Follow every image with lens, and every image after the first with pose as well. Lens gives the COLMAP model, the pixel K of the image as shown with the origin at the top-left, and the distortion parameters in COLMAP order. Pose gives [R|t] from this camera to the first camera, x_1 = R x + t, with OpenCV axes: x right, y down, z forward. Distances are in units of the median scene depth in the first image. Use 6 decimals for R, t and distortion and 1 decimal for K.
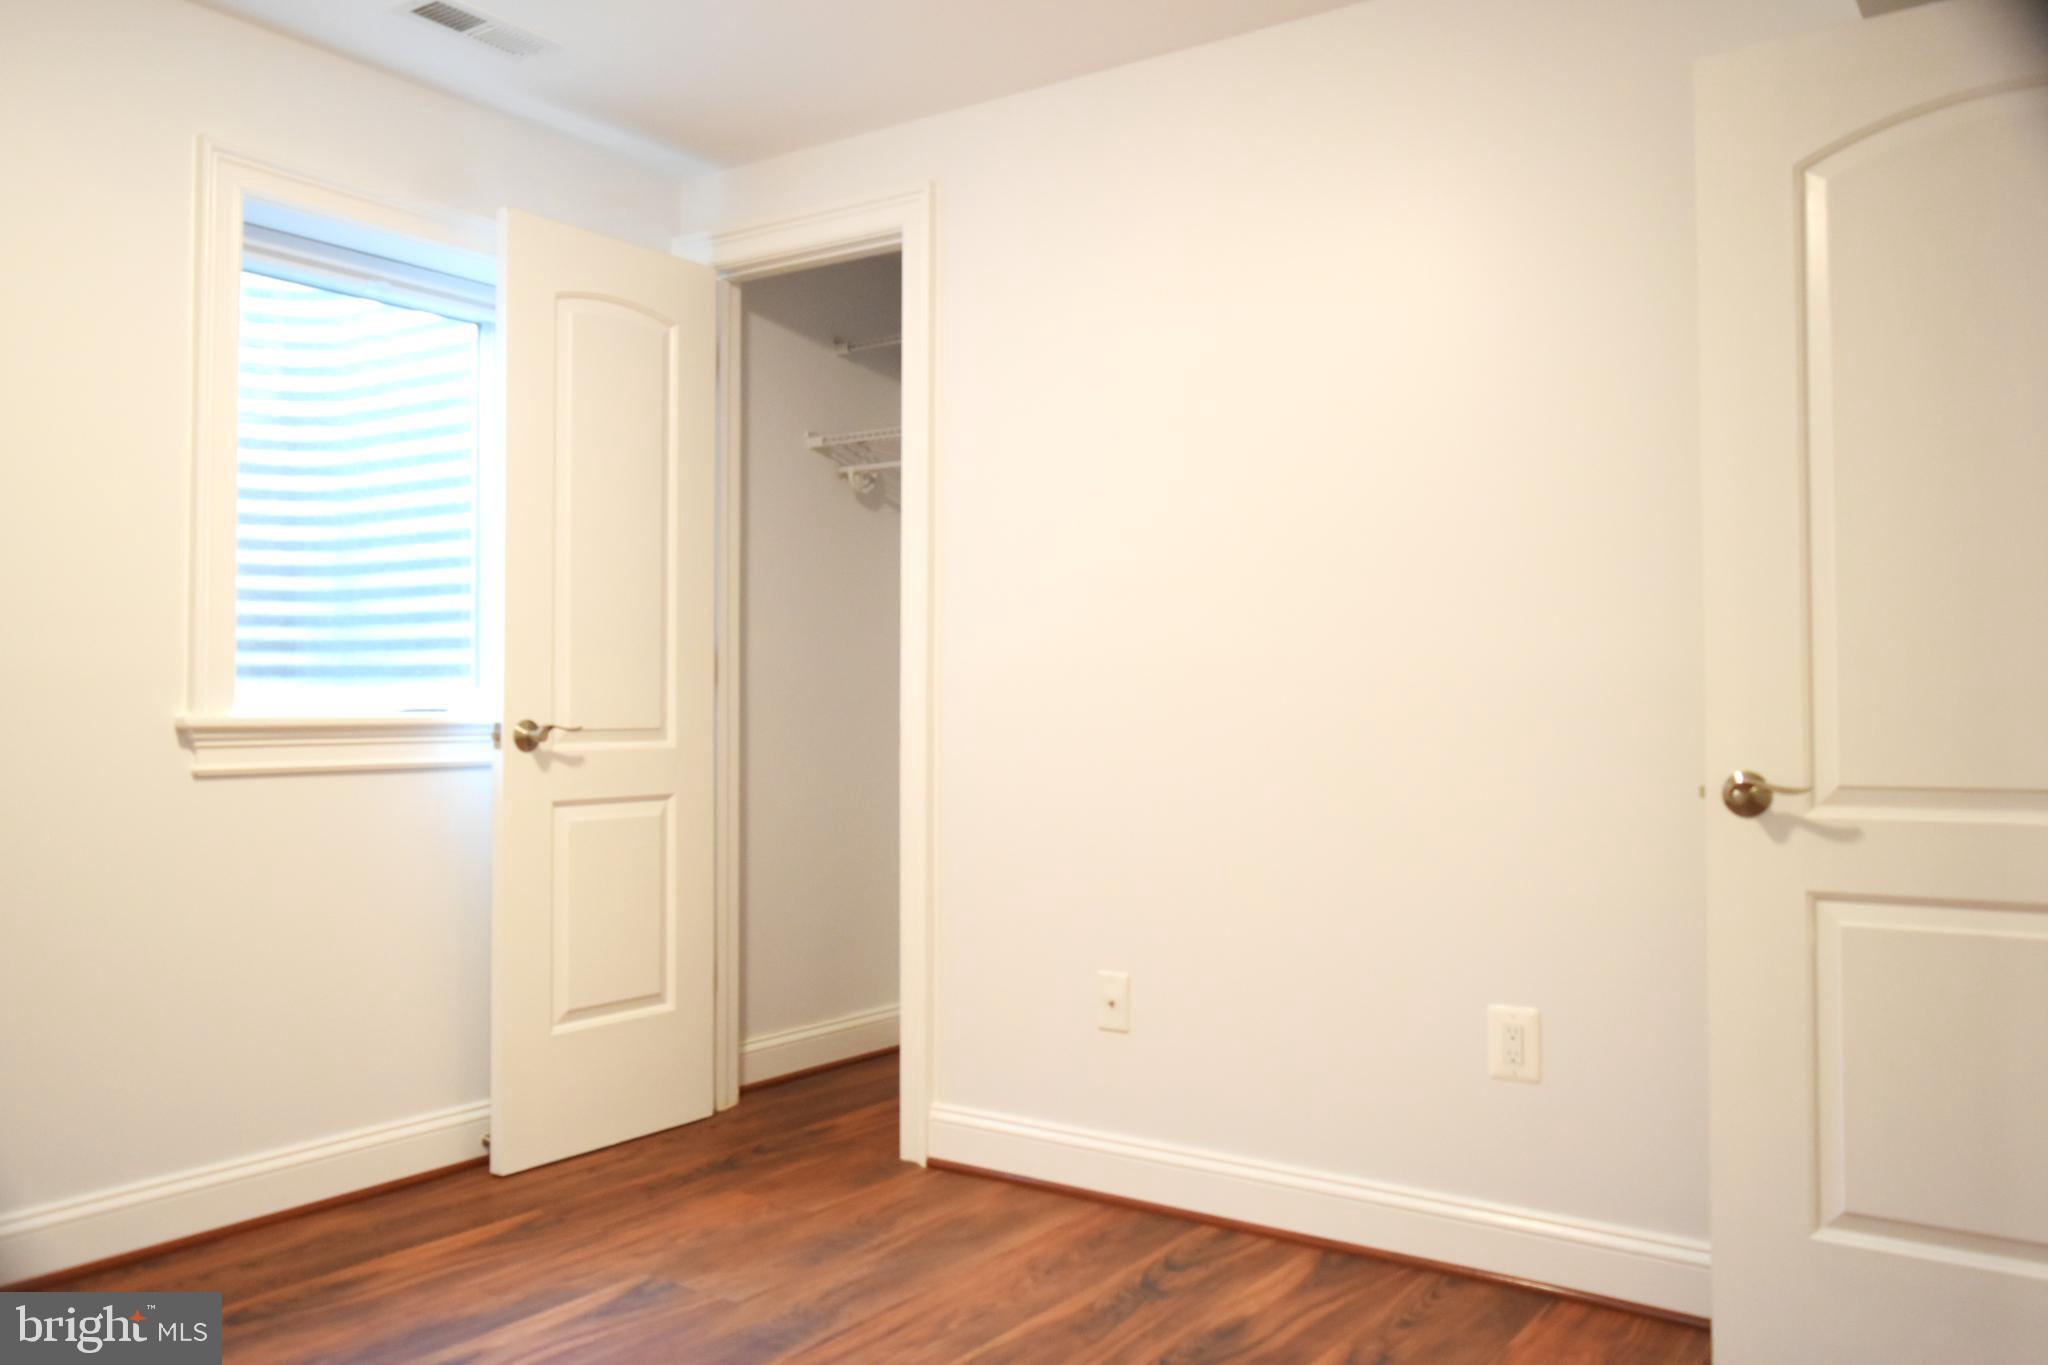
lens RADIAL K [[1601.3, 0, 1027.8], [0, 1601.3, 688.6], [0, 0, 1]] dist [-0.015414, 0.006990]
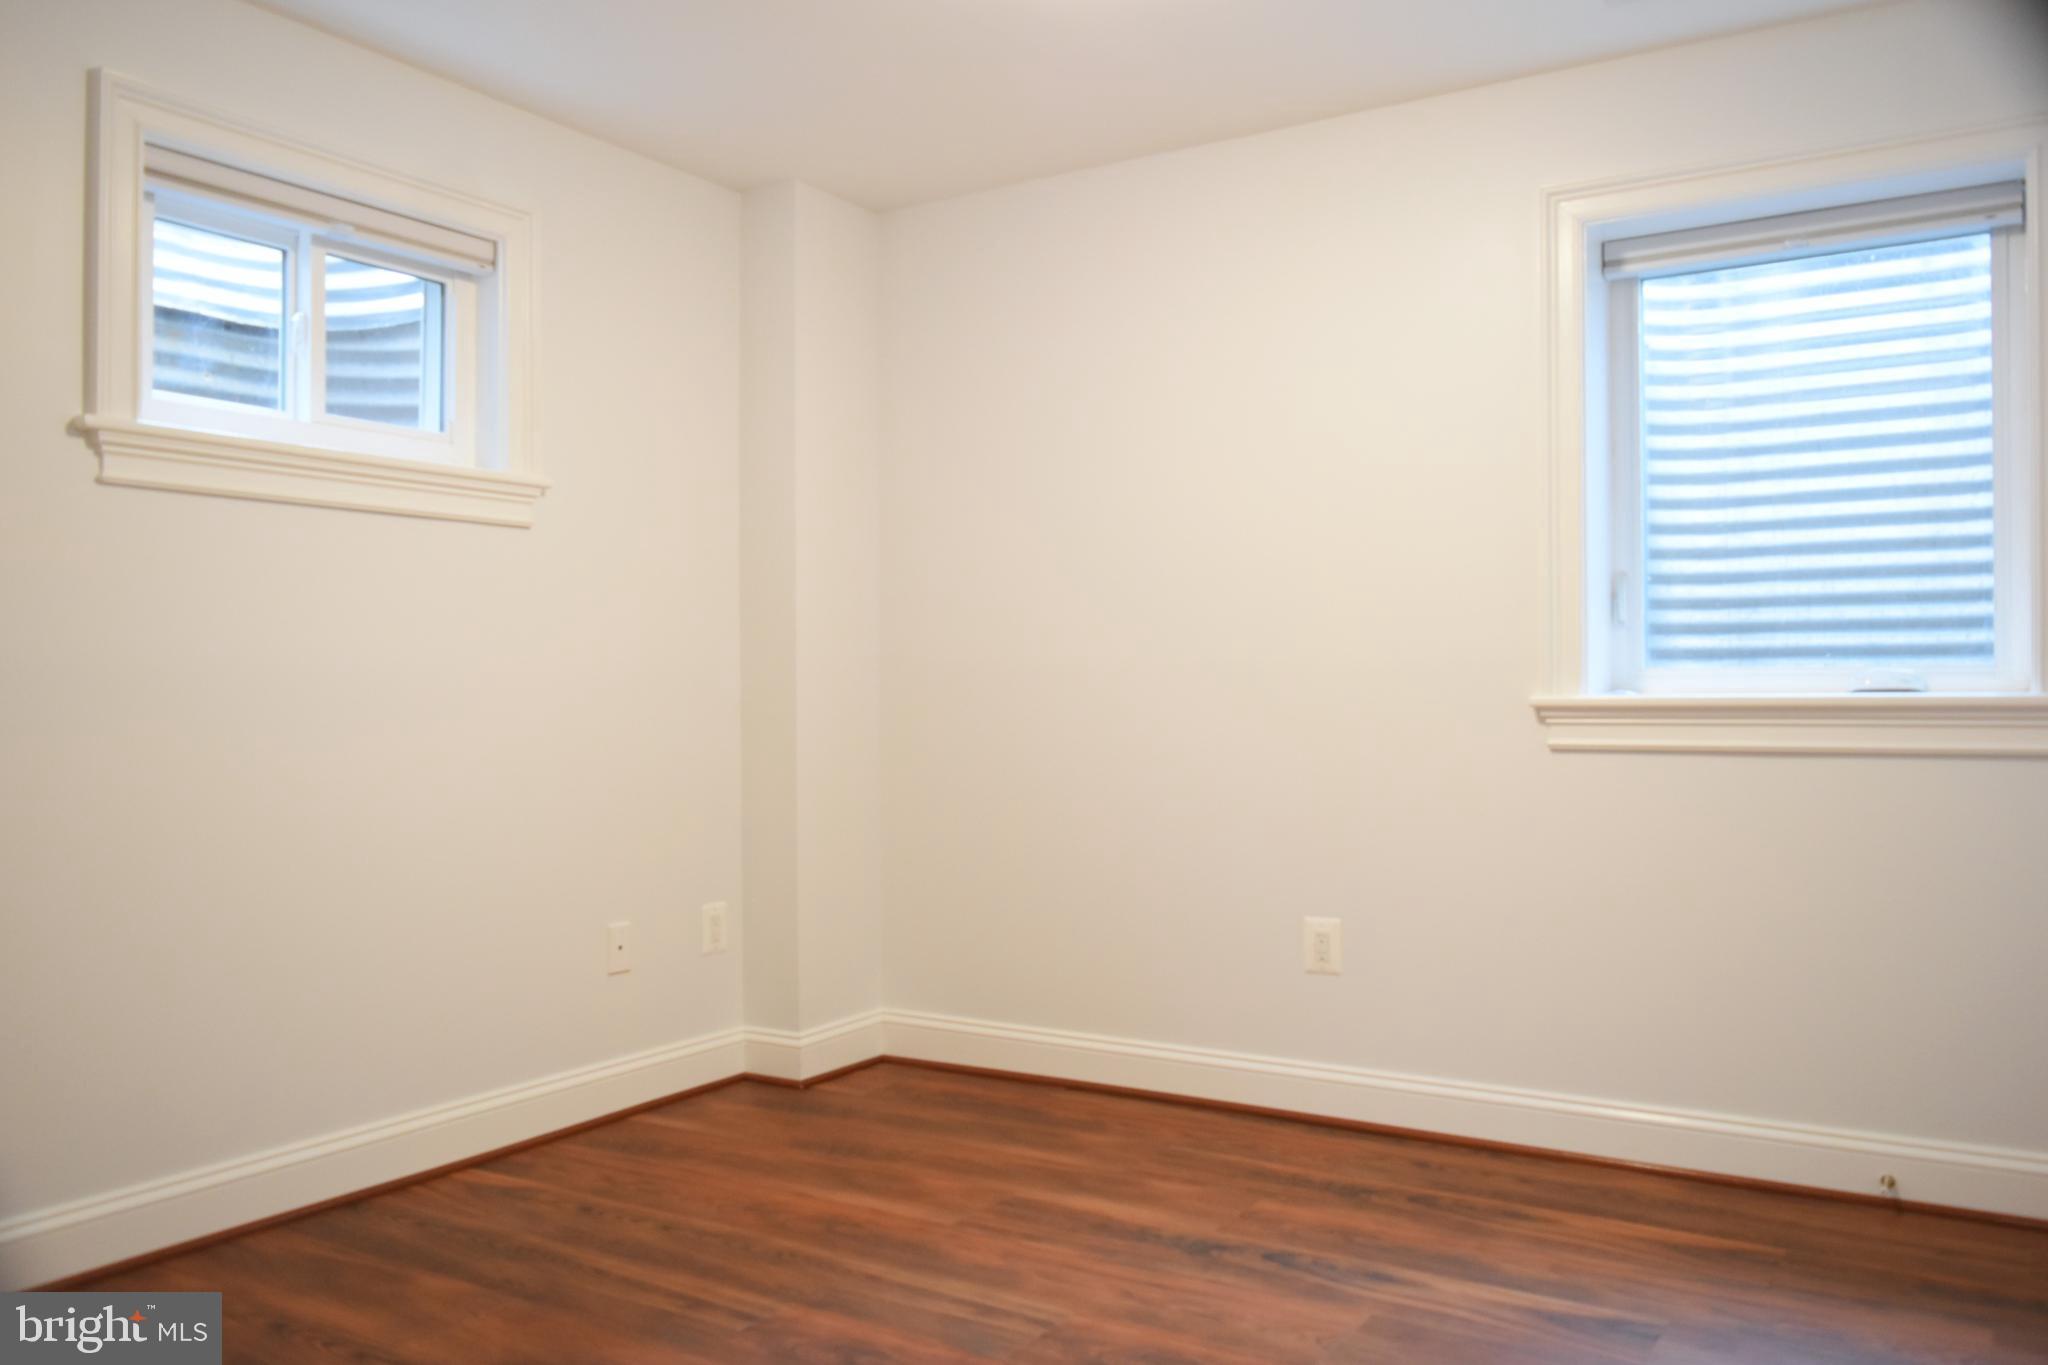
lens RADIAL K [[1601.3, 0, 1025.0], [0, 1601.3, 679.3], [0, 0, 1]] dist [-0.015414, 0.006990]
pose [[0.037826, -0.008861, -0.999245, 0.626795], [0.013297, 0.999877, -0.008363, 0.009641], [0.999196, -0.012970, 0.037939, 0.595625]]
